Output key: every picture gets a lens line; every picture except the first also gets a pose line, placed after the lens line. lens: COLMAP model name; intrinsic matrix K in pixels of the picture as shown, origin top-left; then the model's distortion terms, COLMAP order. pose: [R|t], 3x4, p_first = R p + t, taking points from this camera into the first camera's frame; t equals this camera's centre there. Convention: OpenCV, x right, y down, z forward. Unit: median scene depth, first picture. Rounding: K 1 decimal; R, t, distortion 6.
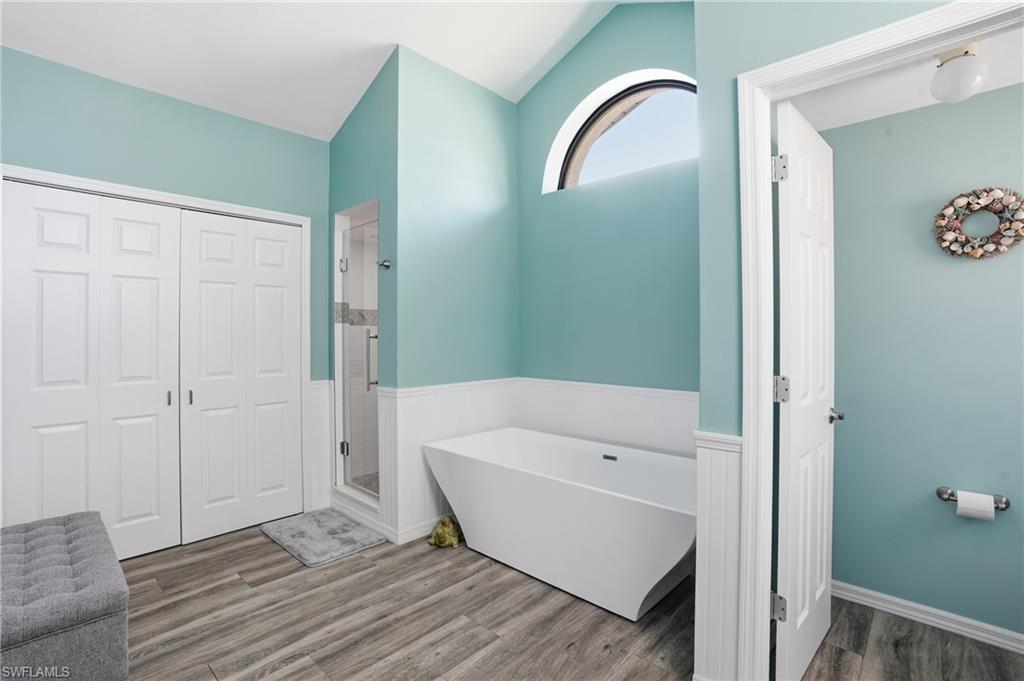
lens RADIAL K [[484.3, 0, 506.9], [0, 484.3, 337.3], [0, 0, 1]] dist [-0.043390, 0.014384]
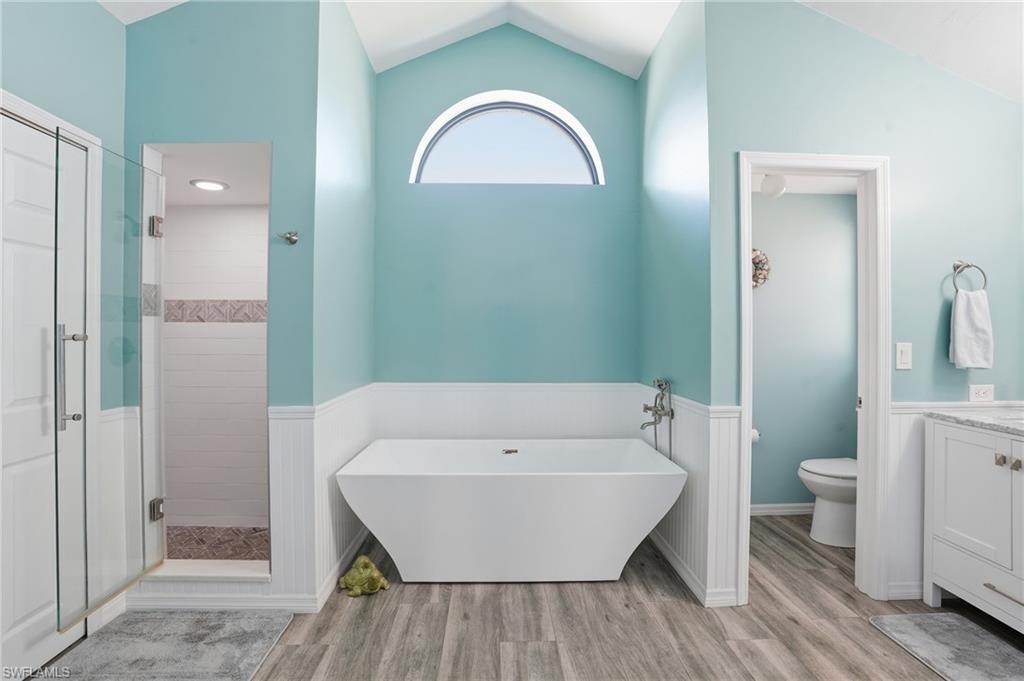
lens RADIAL K [[484.3, 0, 505.8], [0, 484.3, 338.0], [0, 0, 1]] dist [-0.043390, 0.014384]
pose [[0.709291, -0.002489, 0.704911, -0.598427], [0.003961, 0.999992, -0.000455, 0.002475], [-0.704904, 0.003115, 0.709296, 0.287448]]
